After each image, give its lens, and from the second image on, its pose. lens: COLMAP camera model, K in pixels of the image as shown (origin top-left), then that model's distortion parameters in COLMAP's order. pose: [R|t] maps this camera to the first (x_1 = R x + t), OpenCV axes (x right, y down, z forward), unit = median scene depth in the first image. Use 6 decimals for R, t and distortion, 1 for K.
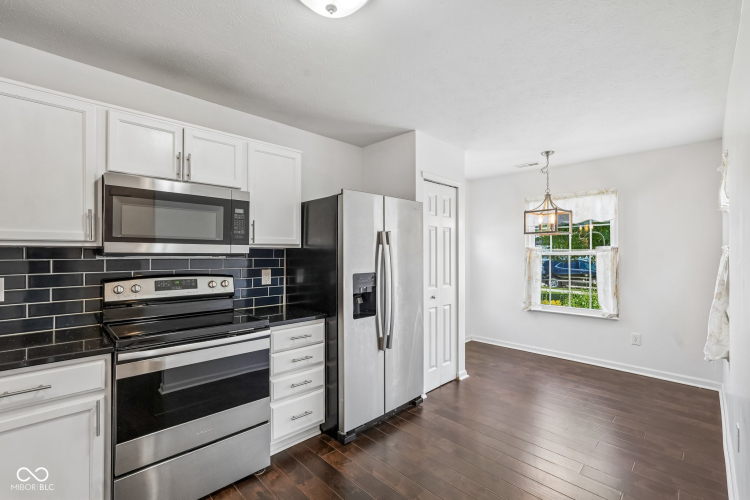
lens RADIAL K [[336.7, 0, 371.0], [0, 336.7, 250.4], [0, 0, 1]] dist [-0.008740, 0.003538]
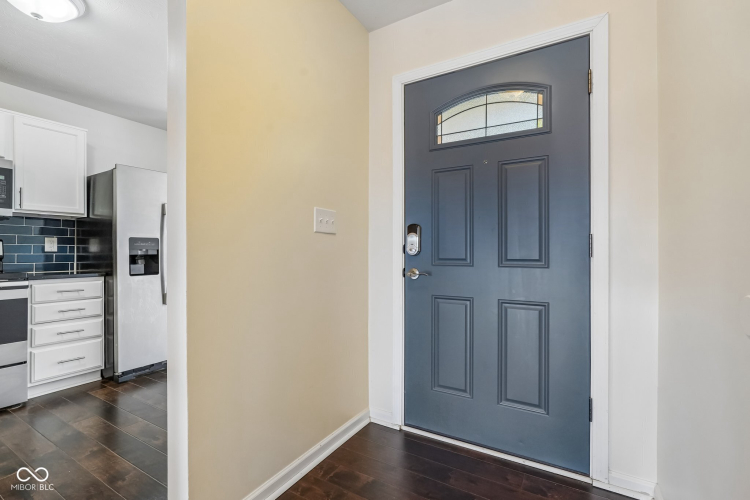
lens RADIAL K [[336.7, 0, 376.6], [0, 336.7, 248.5], [0, 0, 1]] dist [-0.008740, 0.003538]
pose [[0.962809, -0.009824, 0.270003, 0.450200], [0.011400, 0.999926, -0.004271, 0.121951], [-0.269941, 0.007190, 0.962850, -0.344944]]
